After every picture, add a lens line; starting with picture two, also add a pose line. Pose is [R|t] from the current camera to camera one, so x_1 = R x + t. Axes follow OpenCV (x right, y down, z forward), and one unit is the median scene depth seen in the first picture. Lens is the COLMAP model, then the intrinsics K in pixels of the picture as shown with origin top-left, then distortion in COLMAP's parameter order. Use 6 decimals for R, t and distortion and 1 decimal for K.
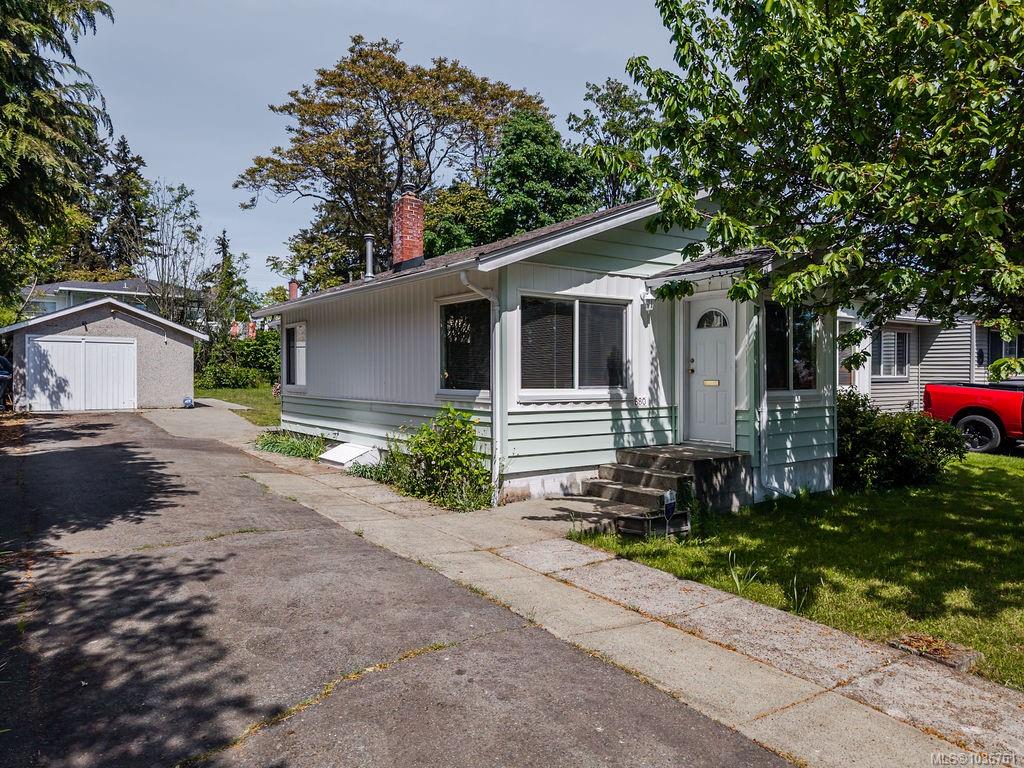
lens RADIAL K [[692.1, 0, 512.0], [0, 692.1, 384.0], [0, 0, 1]] dist [0.058274, -0.068465]
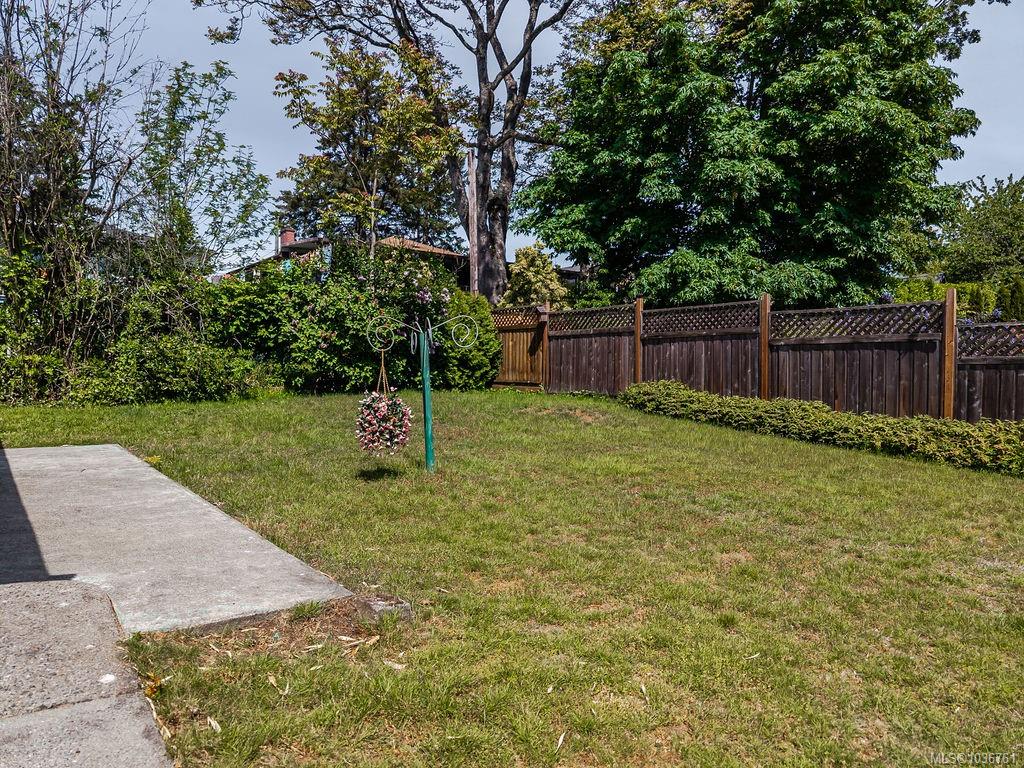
lens RADIAL K [[692.1, 0, 512.0], [0, 692.1, 384.0], [0, 0, 1]] dist [0.058274, -0.068465]
pose [[0.999003, -0.003490, 0.044502, -0.667354], [0.003446, 0.999993, 0.001063, -0.008224], [-0.044506, -0.000909, 0.999009, 1.682896]]
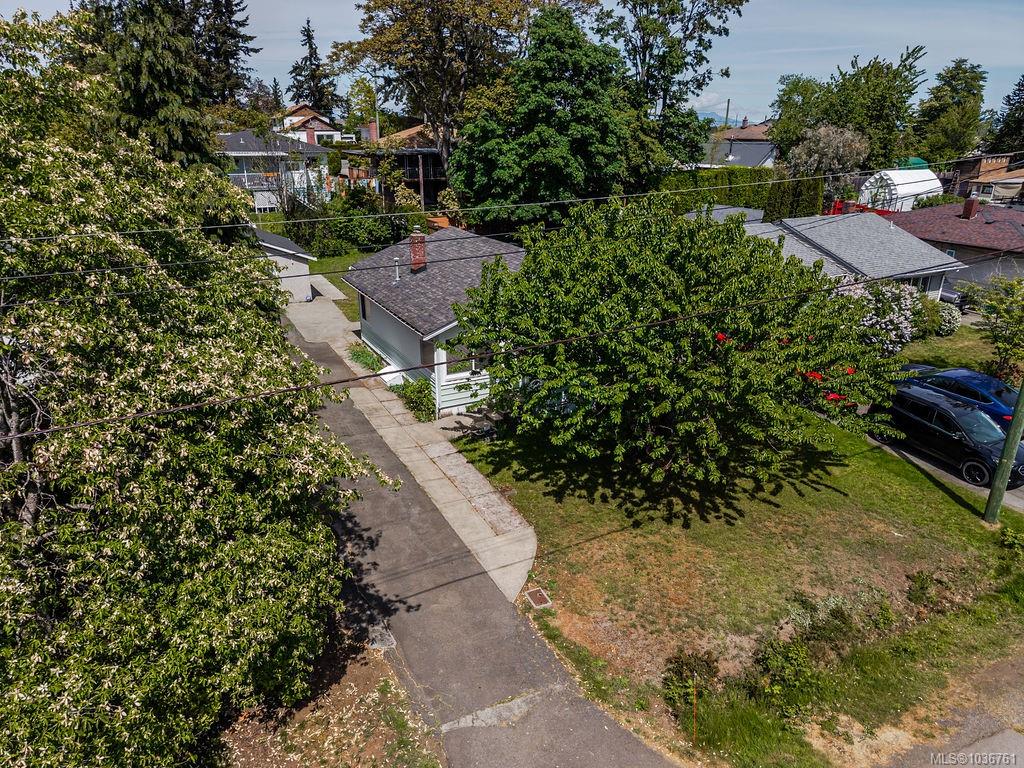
lens RADIAL K [[692.1, 0, 512.0], [0, 692.1, 384.0], [0, 0, 1]] dist [0.058274, -0.068465]
pose [[0.990726, 0.047785, -0.127197, 0.433412], [-0.002809, 0.943123, 0.332433, -0.609535], [0.135847, -0.328992, 0.934510, -1.010740]]
